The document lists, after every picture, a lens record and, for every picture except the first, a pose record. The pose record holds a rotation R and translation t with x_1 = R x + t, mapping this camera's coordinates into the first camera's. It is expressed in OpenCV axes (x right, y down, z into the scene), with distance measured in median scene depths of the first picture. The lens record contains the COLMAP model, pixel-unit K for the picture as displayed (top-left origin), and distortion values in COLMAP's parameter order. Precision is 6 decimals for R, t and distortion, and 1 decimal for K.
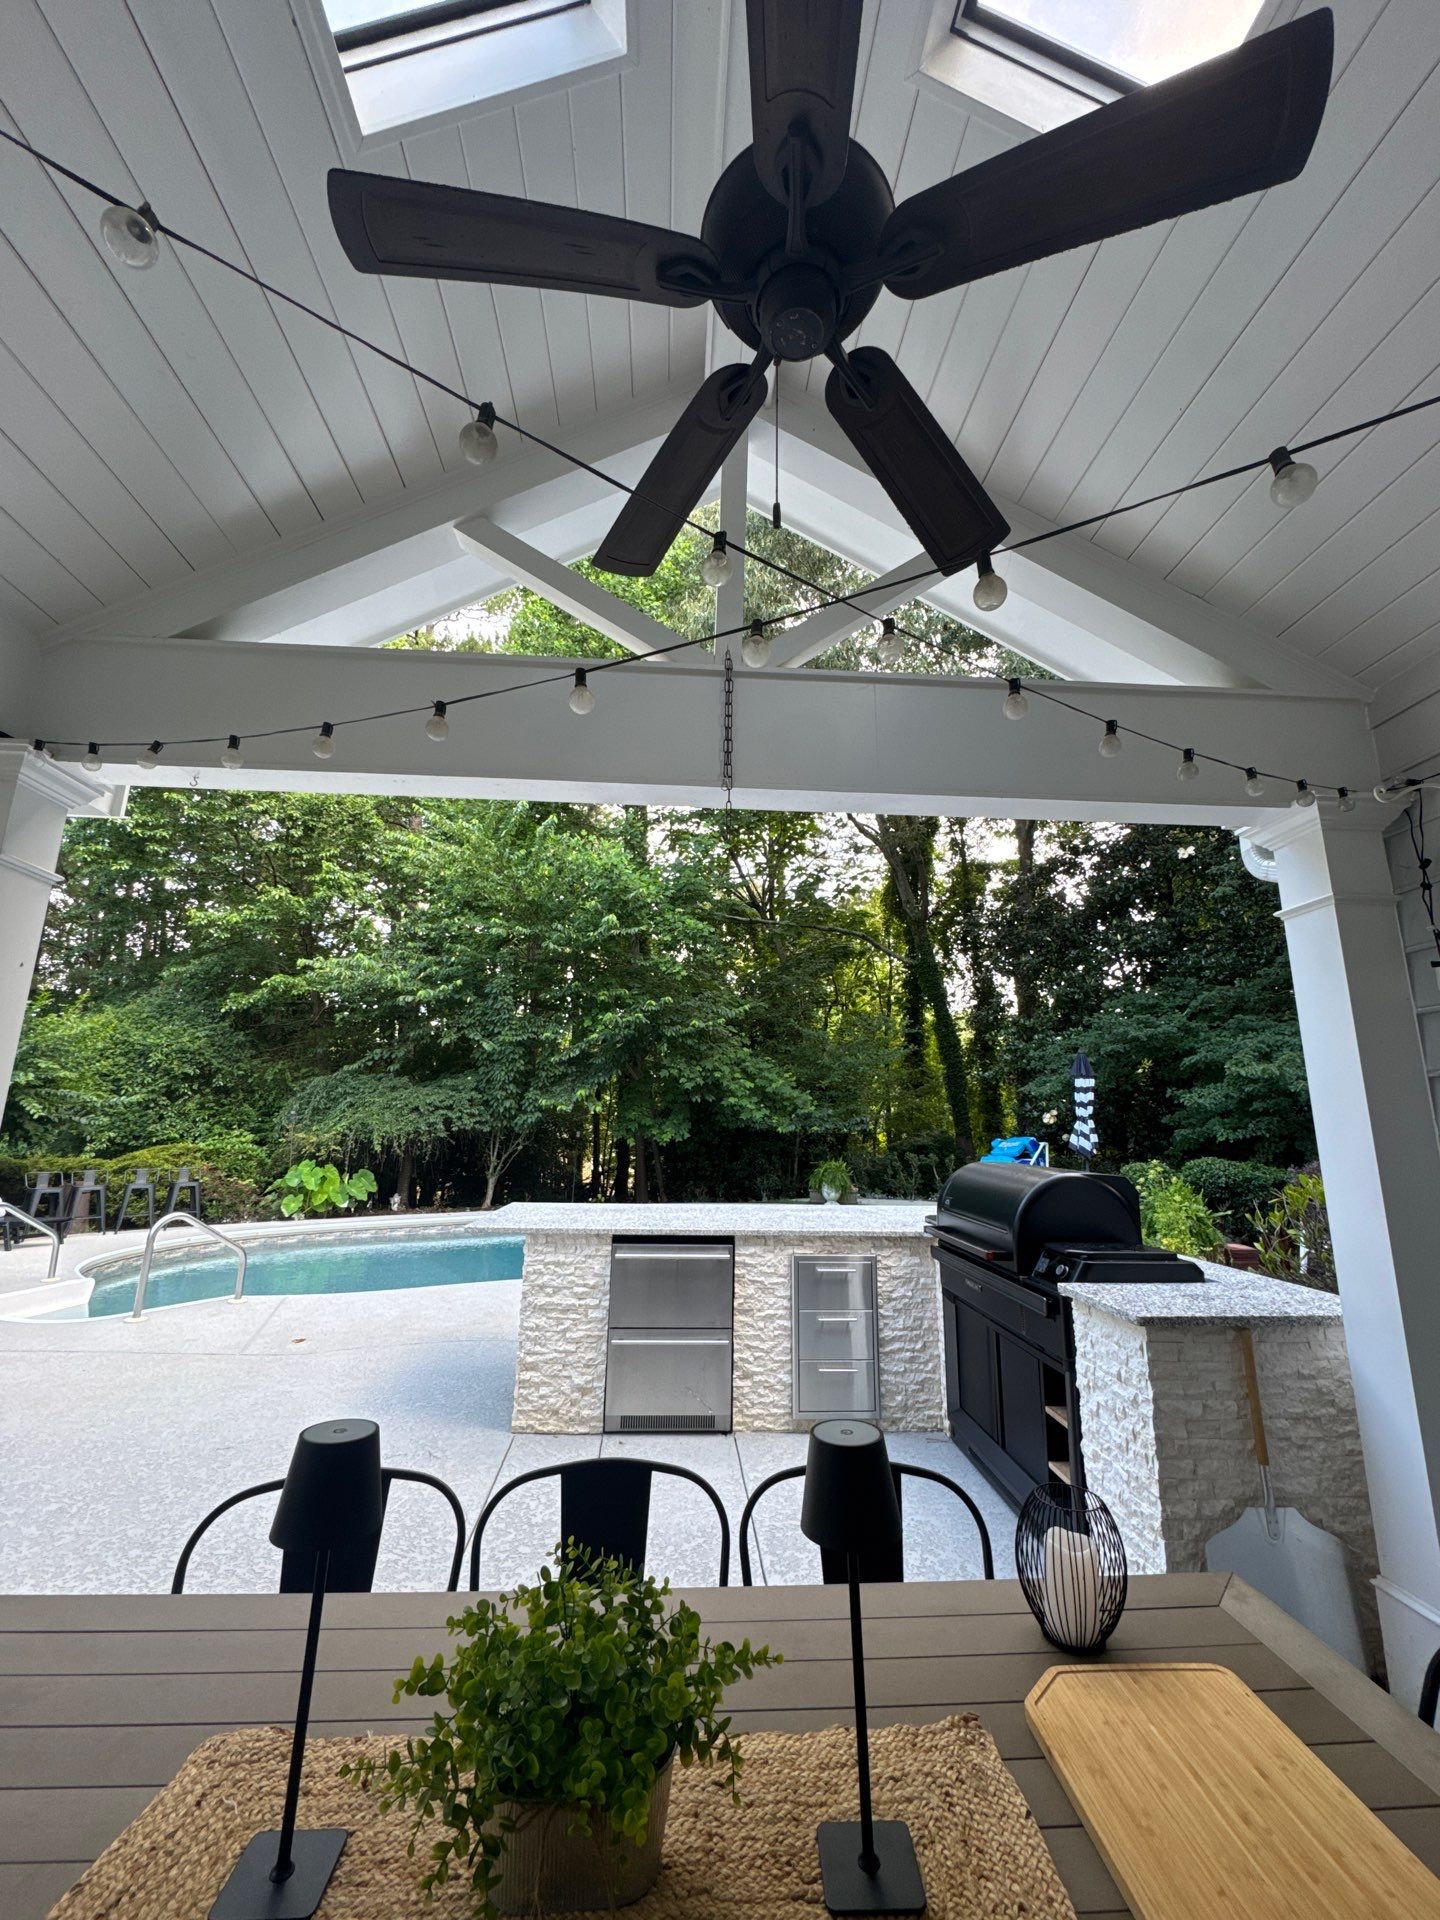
lens RADIAL K [[768.8, 0, 716.8], [0, 768.8, 957.5], [0, 0, 1]] dist [-0.004803, 0.000182]
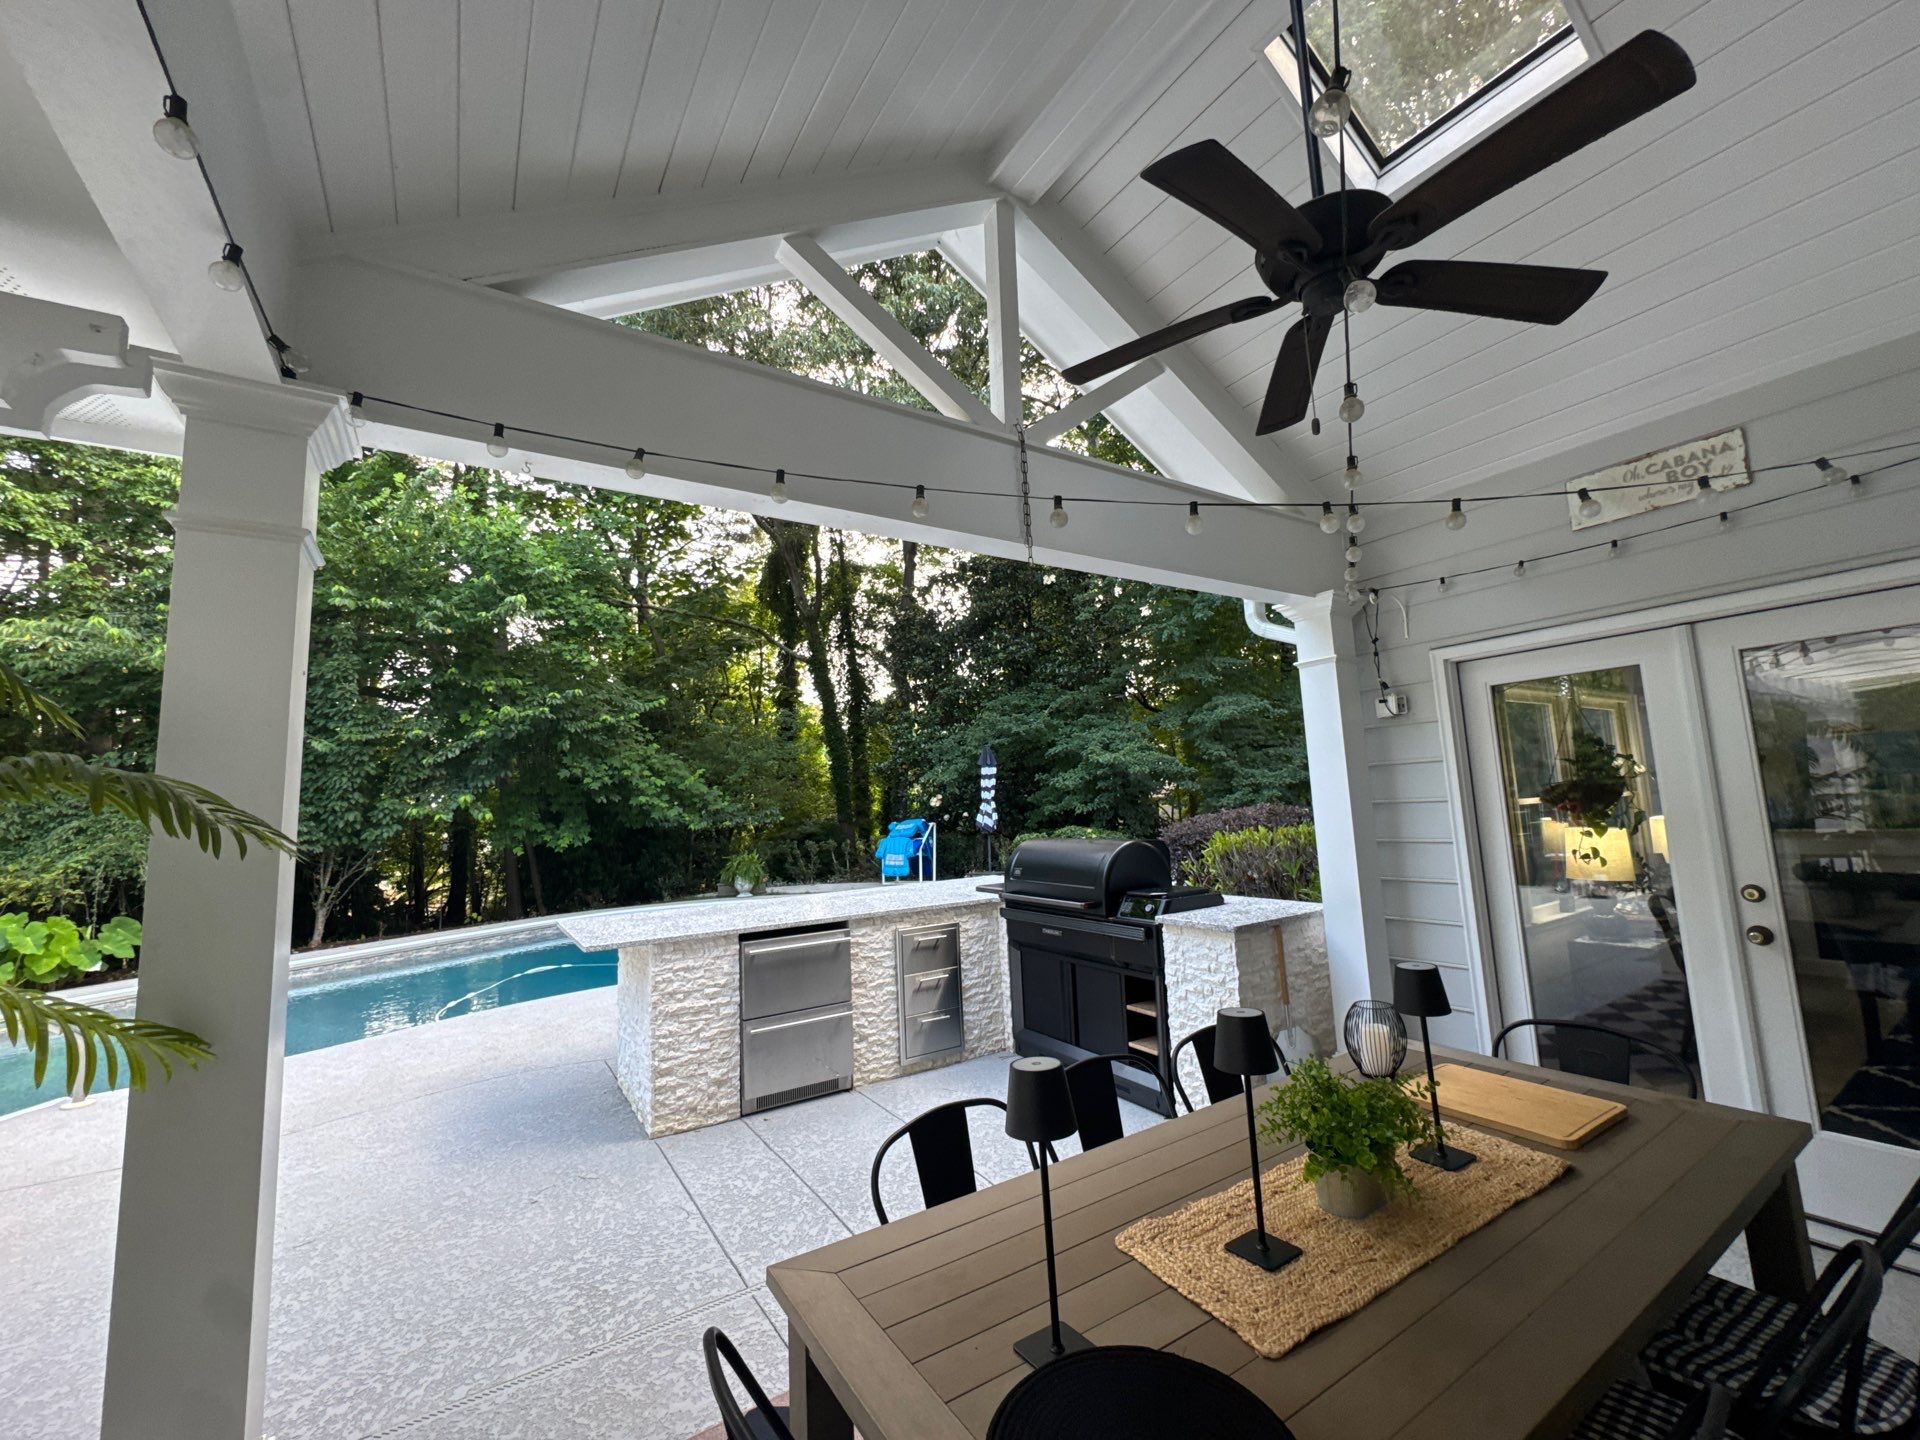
lens RADIAL K [[768.8, 0, 964.2], [0, 768.8, 717.7], [0, 0, 1]] dist [-0.004803, 0.000182]
pose [[0.869306, 0.004936, 0.494250, -0.146622], [-0.049048, 0.995876, 0.076322, -0.008175], [-0.491835, -0.090589, 0.865963, -0.005340]]
